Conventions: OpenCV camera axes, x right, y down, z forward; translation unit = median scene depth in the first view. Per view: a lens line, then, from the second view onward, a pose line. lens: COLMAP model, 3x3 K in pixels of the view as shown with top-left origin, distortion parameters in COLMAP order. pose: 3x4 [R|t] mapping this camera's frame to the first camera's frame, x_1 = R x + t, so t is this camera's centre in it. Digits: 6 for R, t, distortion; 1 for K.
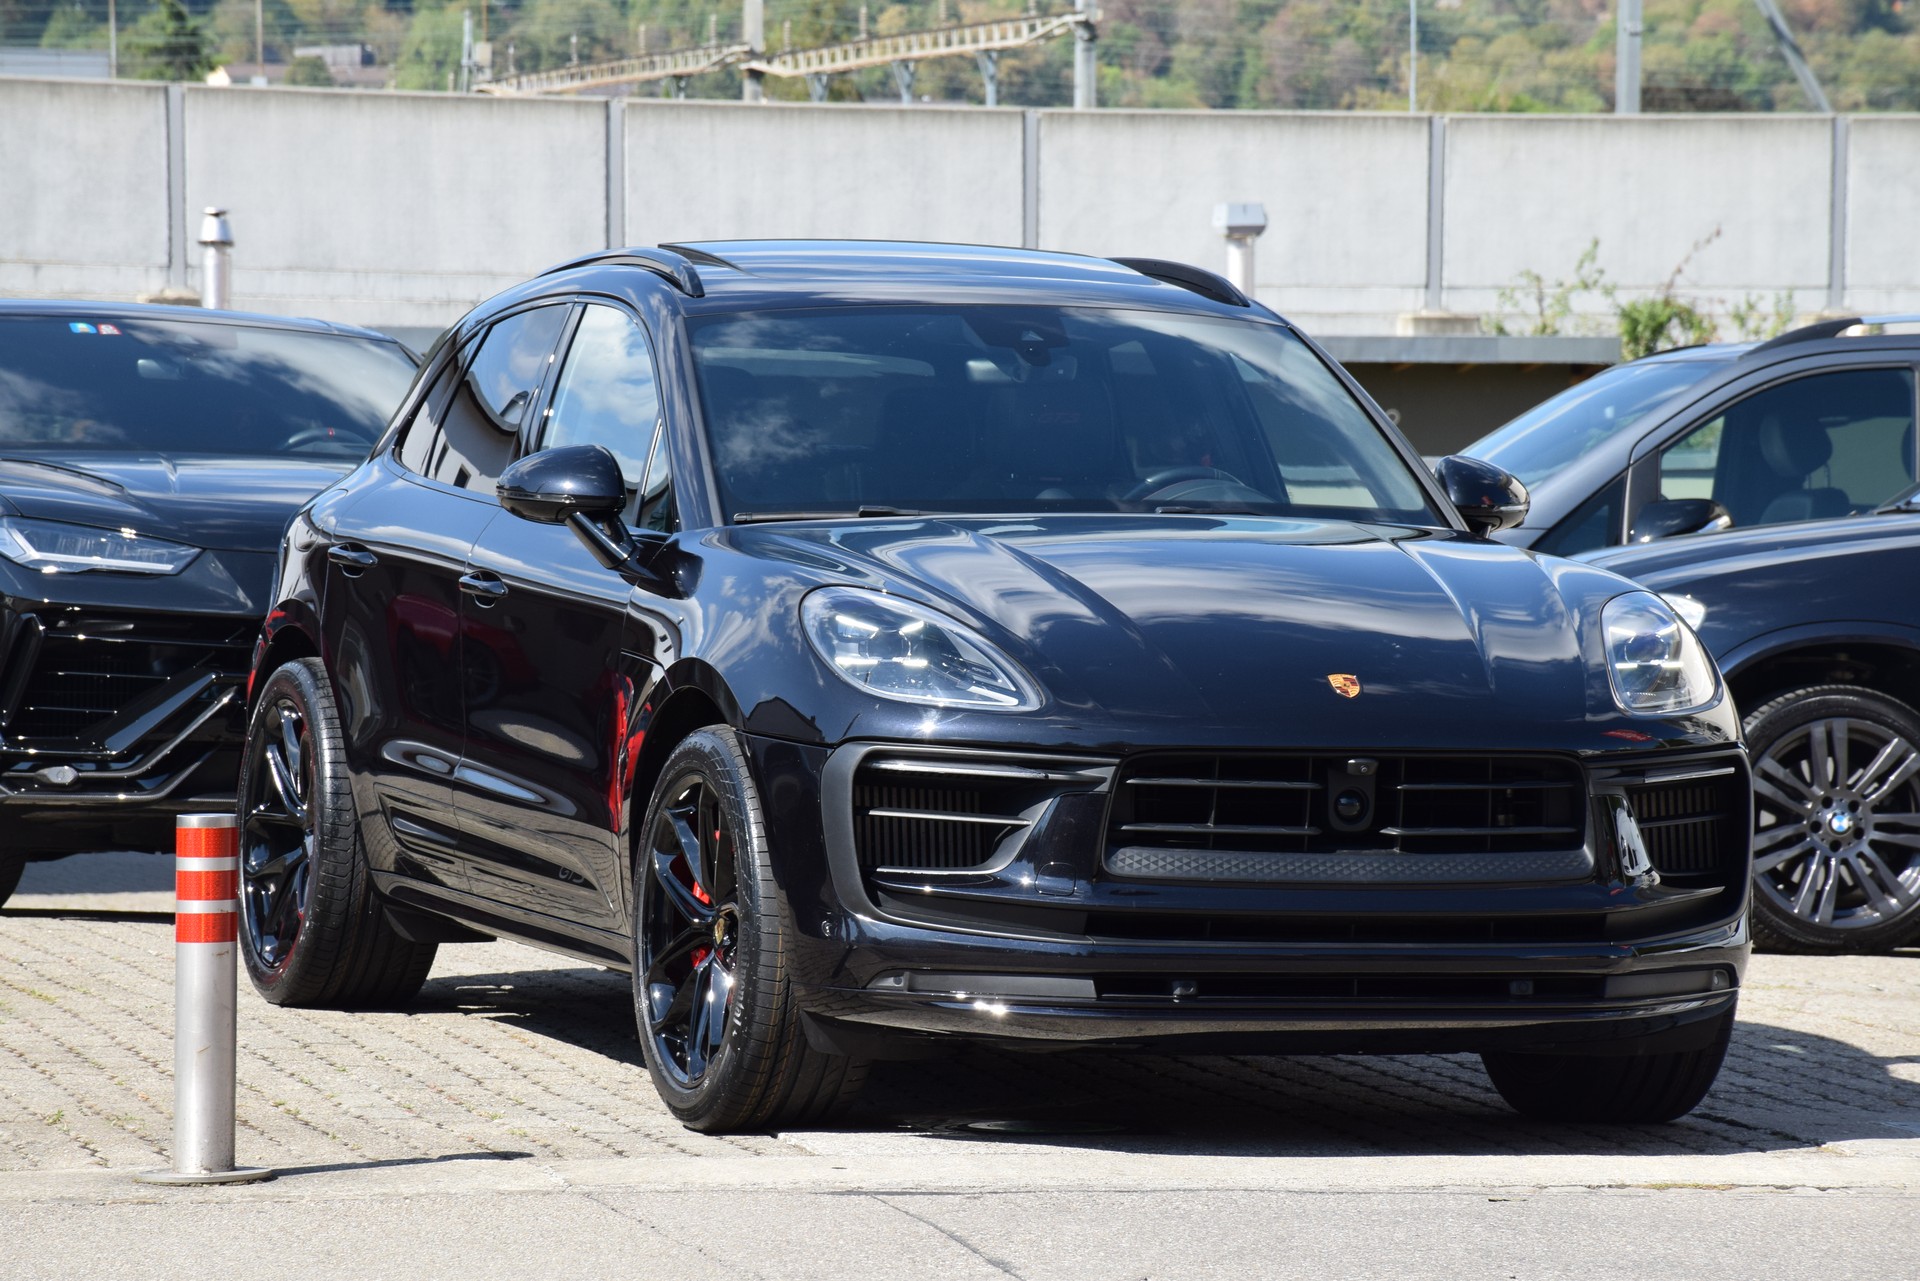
lens RADIAL K [[8049.4, 0, 960.0], [0, 8049.4, 640.5], [0, 0, 1]] dist [1.695459, 1.431648]
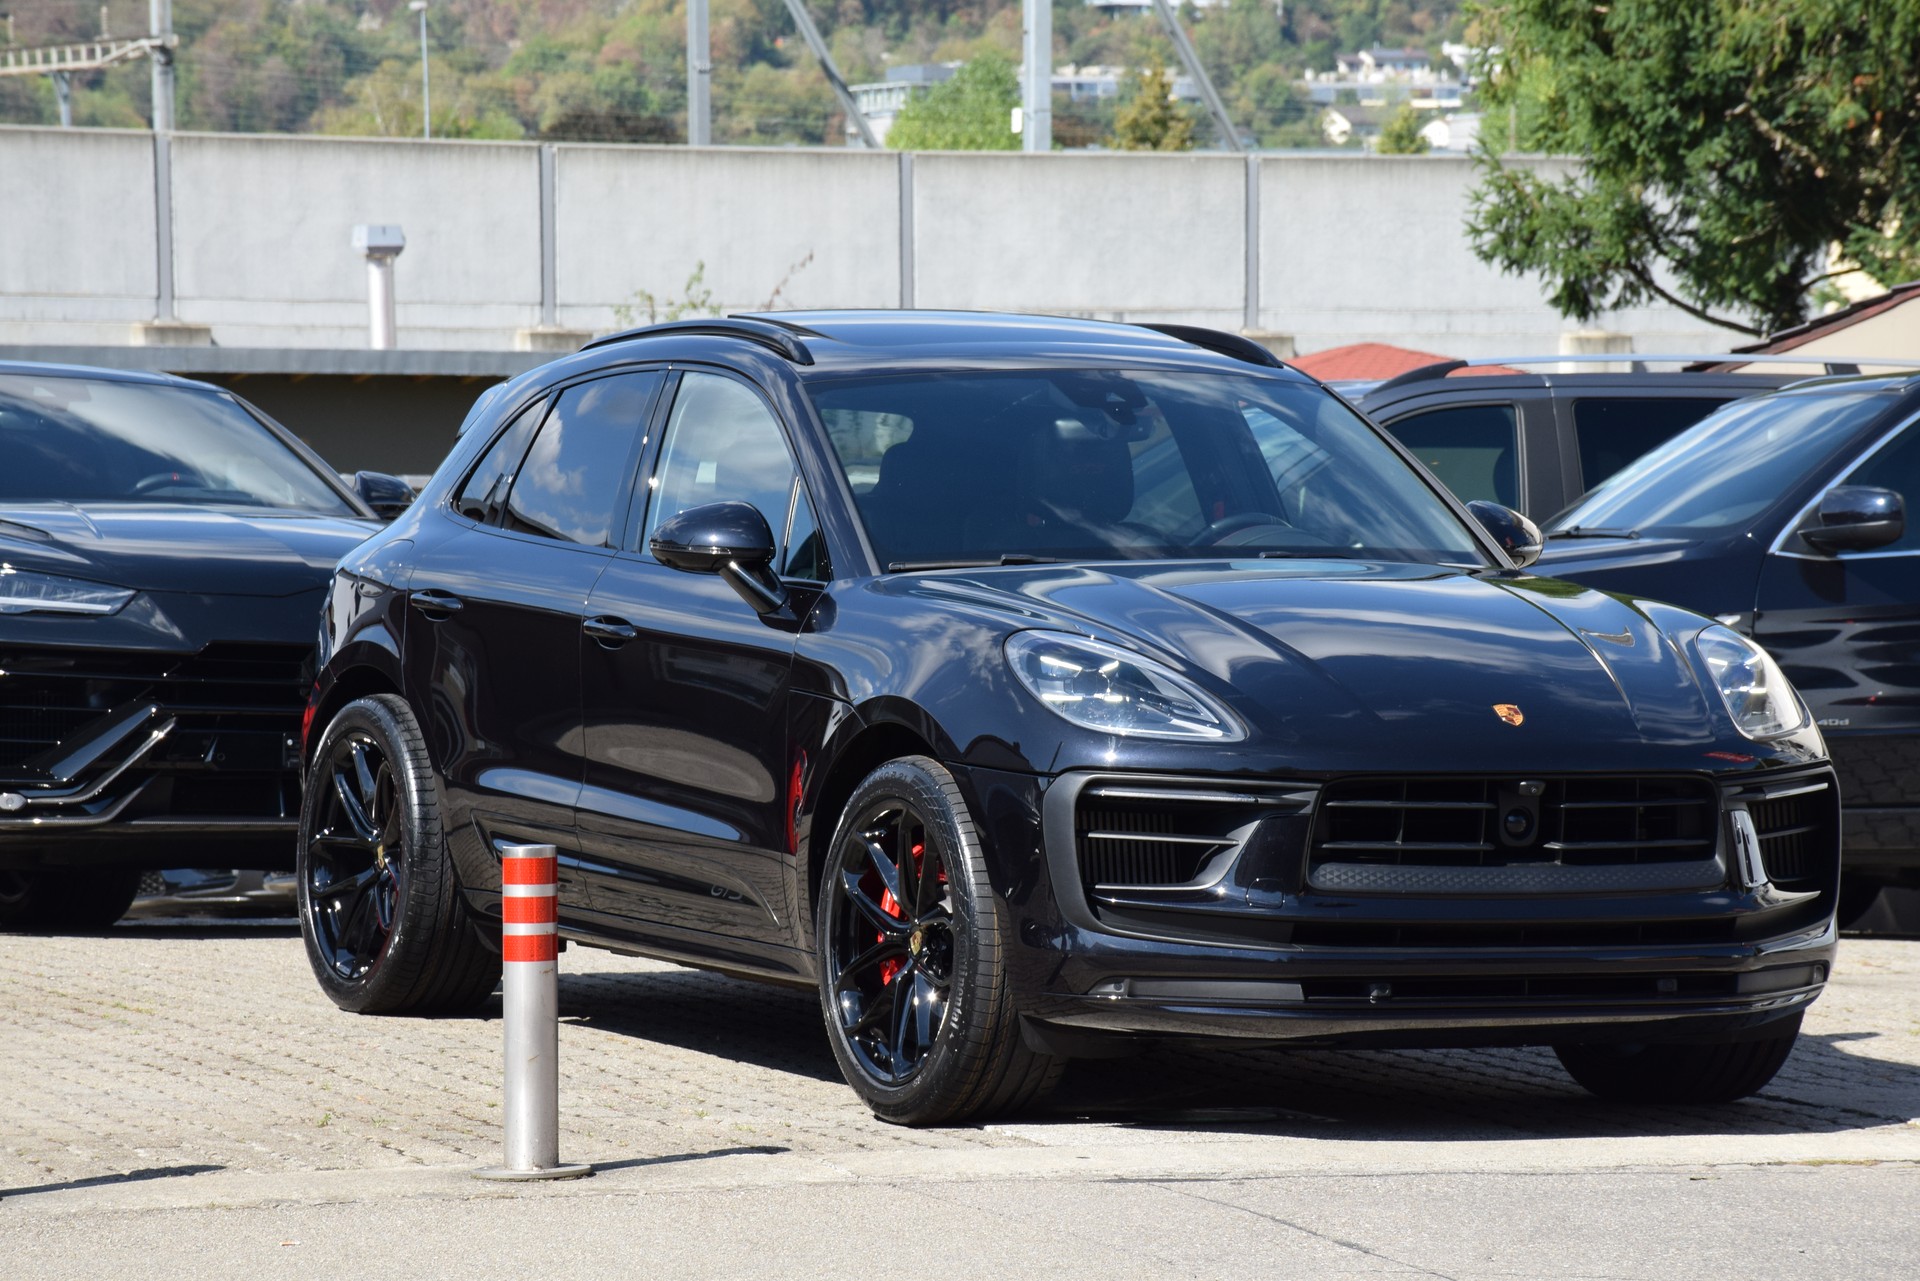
lens RADIAL K [[7523.3, 0, 960.0], [0, 7523.3, 640.5], [0, 0, 1]] dist [1.515308, 3.715772]
pose [[0.993251, -0.011939, 0.115367, -0.143246], [0.011829, 0.999929, 0.001642, -0.007000], [-0.115379, -0.000267, 0.993322, -0.023488]]
